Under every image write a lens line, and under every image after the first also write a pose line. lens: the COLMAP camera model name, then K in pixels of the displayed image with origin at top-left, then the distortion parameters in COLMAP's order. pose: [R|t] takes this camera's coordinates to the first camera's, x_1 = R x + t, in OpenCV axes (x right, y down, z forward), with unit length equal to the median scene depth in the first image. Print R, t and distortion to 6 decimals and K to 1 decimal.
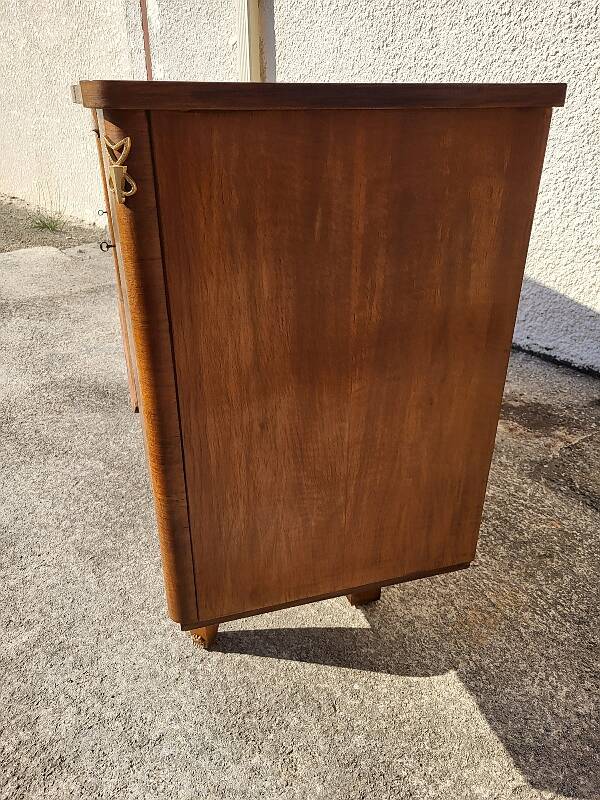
lens RADIAL K [[610.7, 0, 299.7], [0, 610.7, 415.3], [0, 0, 1]] dist [0.047615, -0.028797]
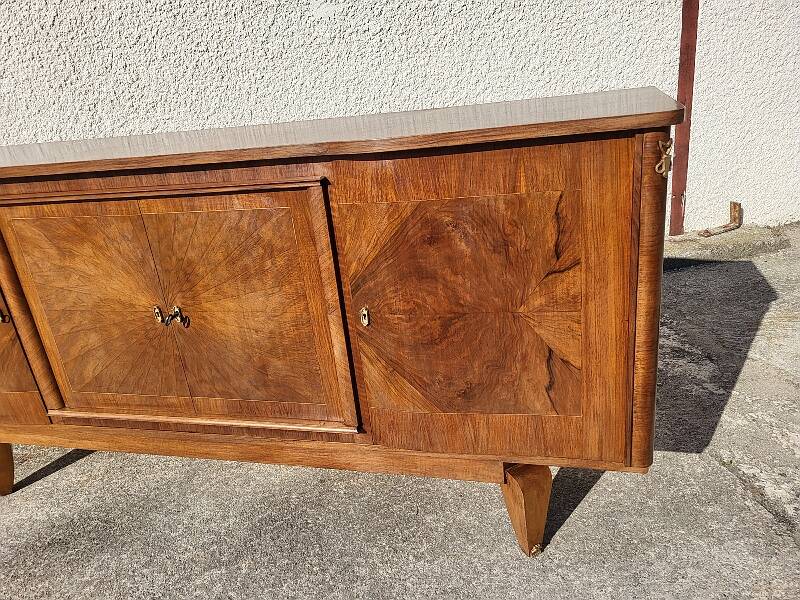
lens RADIAL K [[610.7, 0, 395.6], [0, 610.7, 300.5], [0, 0, 1]] dist [0.047615, -0.028797]
pose [[0.534865, -0.366503, 0.761312, -0.889664], [0.487454, 0.869811, 0.076271, -0.231558], [-0.690151, 0.330309, 0.643885, 0.235076]]
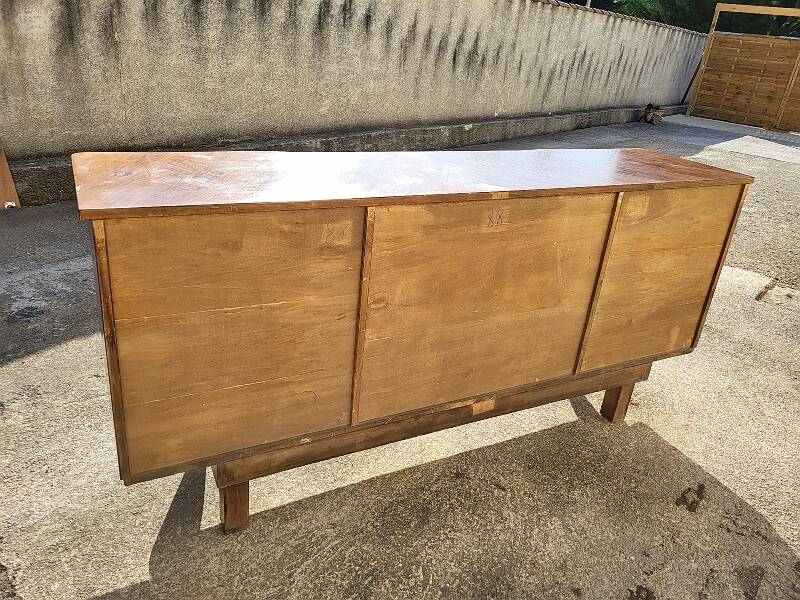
lens RADIAL K [[610.7, 0, 397.4], [0, 610.7, 296.3], [0, 0, 1]] dist [0.047615, -0.028797]
pose [[0.176371, 0.429017, -0.885911, 1.077180], [-0.543204, 0.792984, 0.275872, -0.624122], [0.820867, 0.432574, 0.372903, 0.566809]]
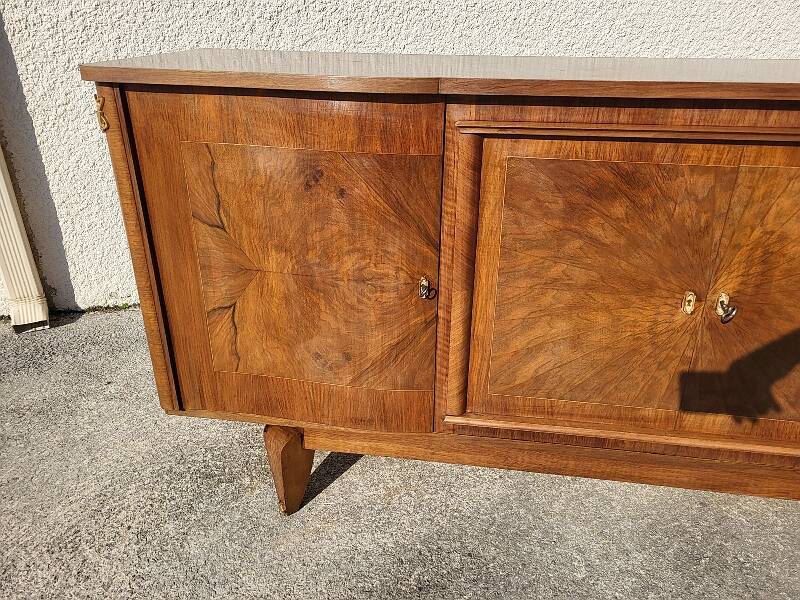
lens RADIAL K [[610.7, 0, 404.8], [0, 610.7, 297.0], [0, 0, 1]] dist [0.047615, -0.028797]
pose [[0.422712, -0.379959, 0.822767, -1.096746], [0.412942, 0.888898, 0.198342, -0.619766], [-0.806717, 0.255914, 0.532649, 1.033561]]
